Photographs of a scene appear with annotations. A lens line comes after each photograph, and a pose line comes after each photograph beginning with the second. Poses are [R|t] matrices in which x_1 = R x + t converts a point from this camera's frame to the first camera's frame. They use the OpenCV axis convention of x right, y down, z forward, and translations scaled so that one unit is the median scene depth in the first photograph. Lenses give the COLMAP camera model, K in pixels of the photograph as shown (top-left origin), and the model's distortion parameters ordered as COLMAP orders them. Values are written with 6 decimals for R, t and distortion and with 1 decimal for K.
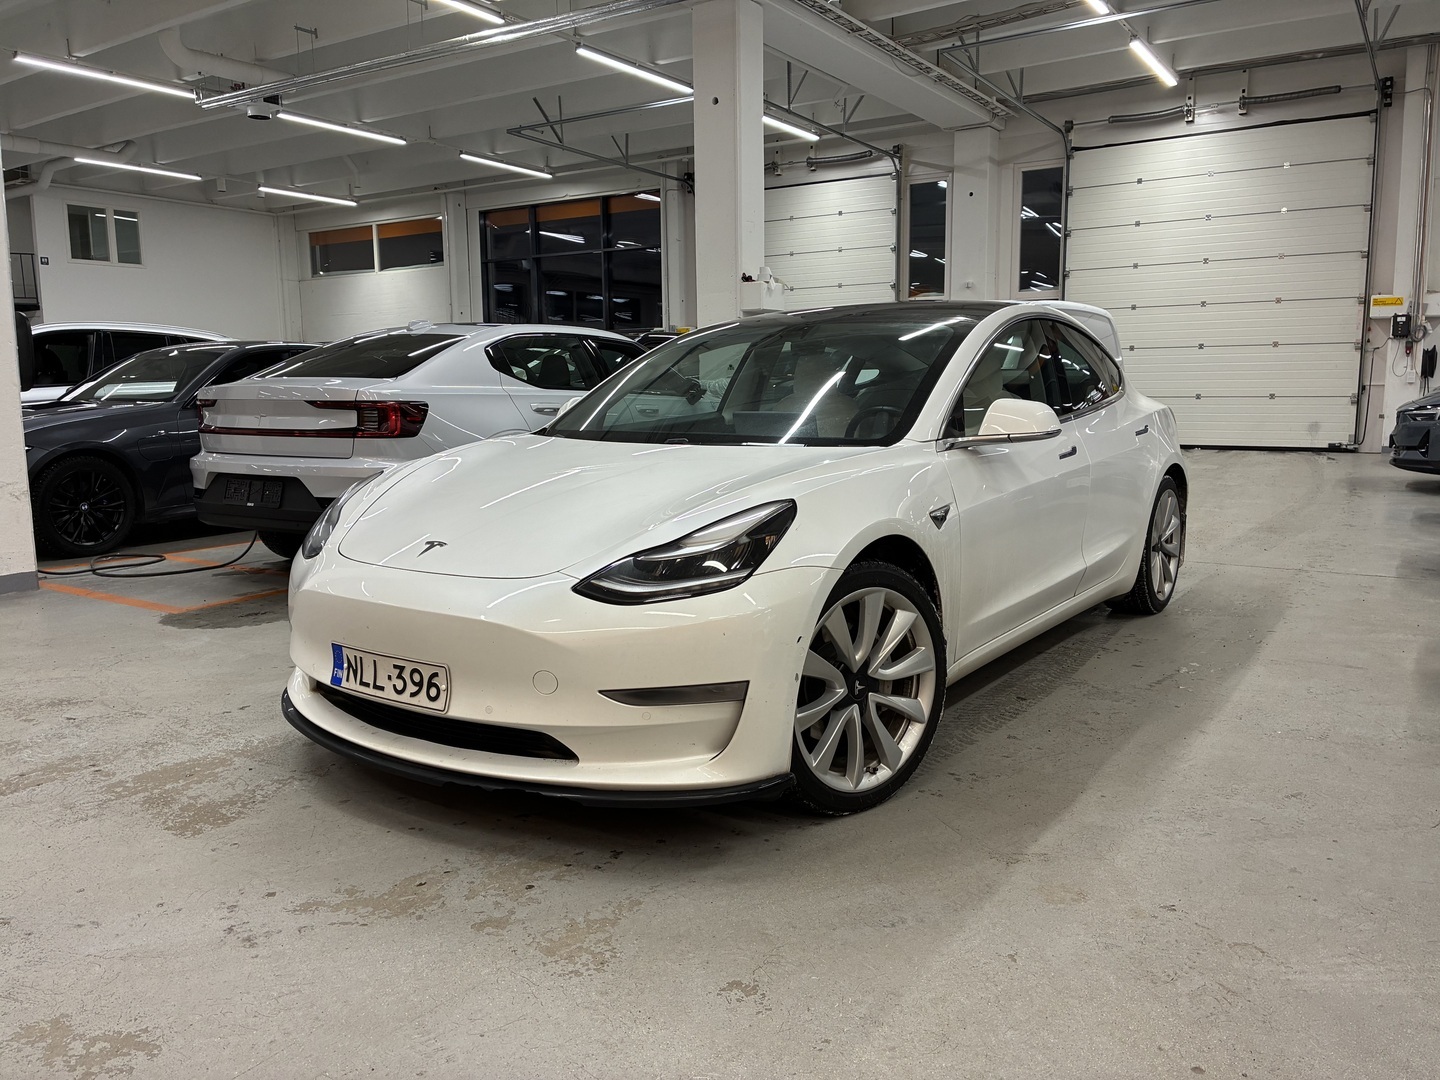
lens RADIAL K [[1102.2, 0, 721.0], [0, 1102.2, 535.3], [0, 0, 1]] dist [0.028440, -0.028393]
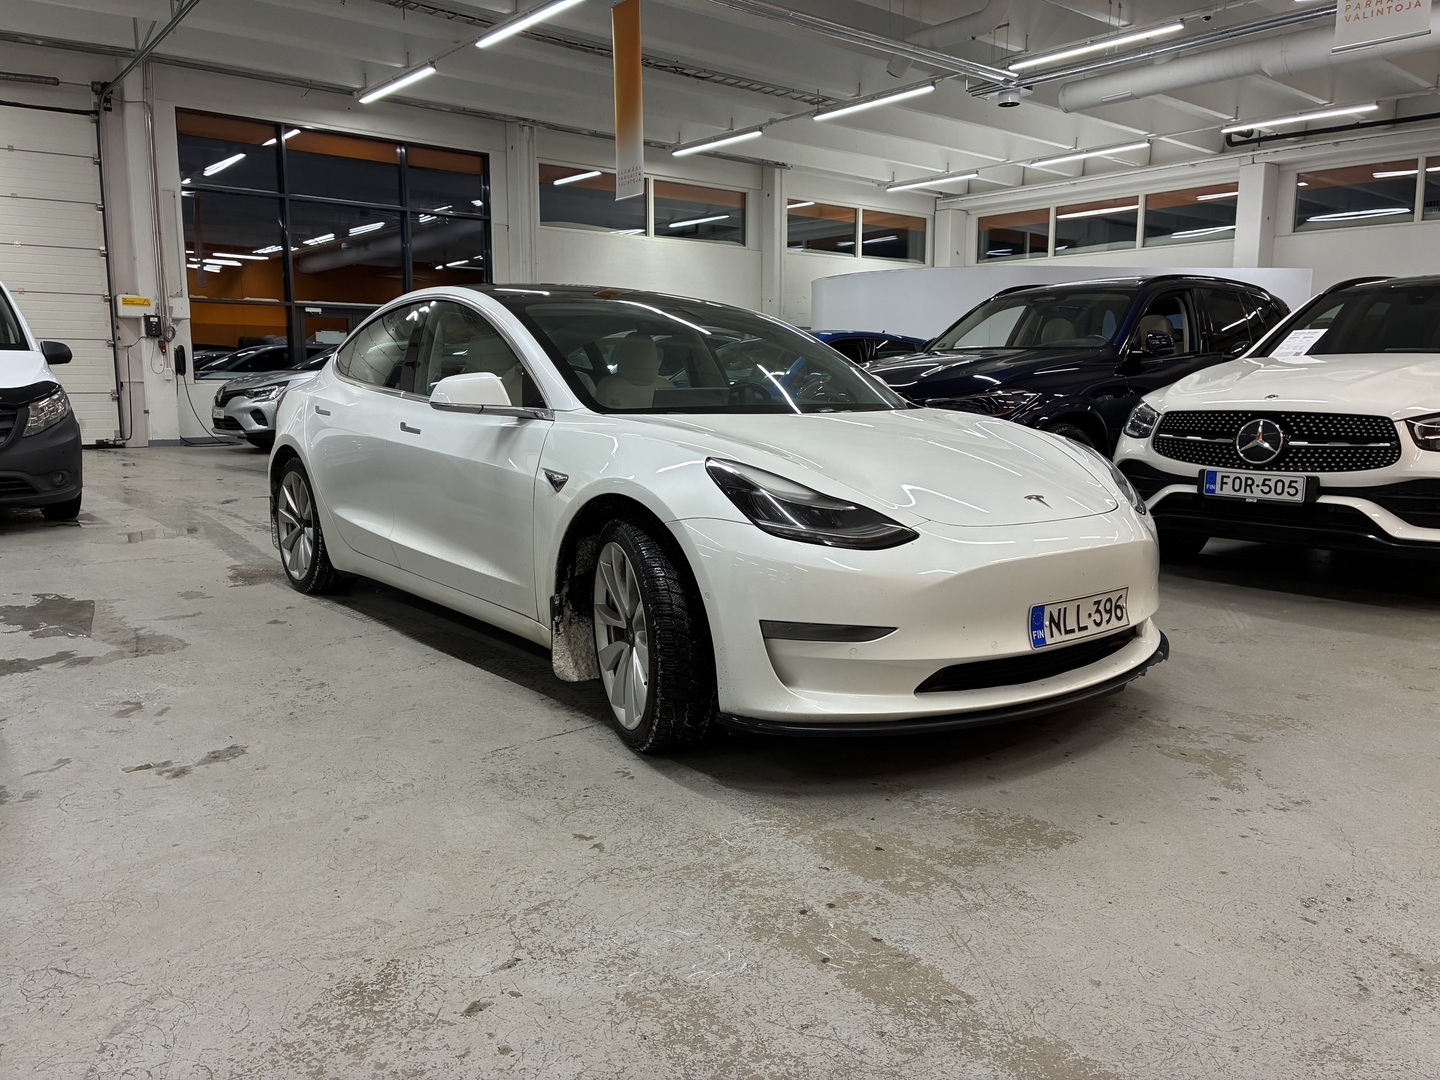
lens RADIAL K [[1102.2, 0, 724.5], [0, 1102.2, 541.1], [0, 0, 1]] dist [0.028440, -0.028393]
pose [[0.293413, -0.138506, 0.945899, -1.236091], [0.137125, 0.985315, 0.101743, -0.091477], [-0.946100, 0.099854, 0.308097, 0.856506]]
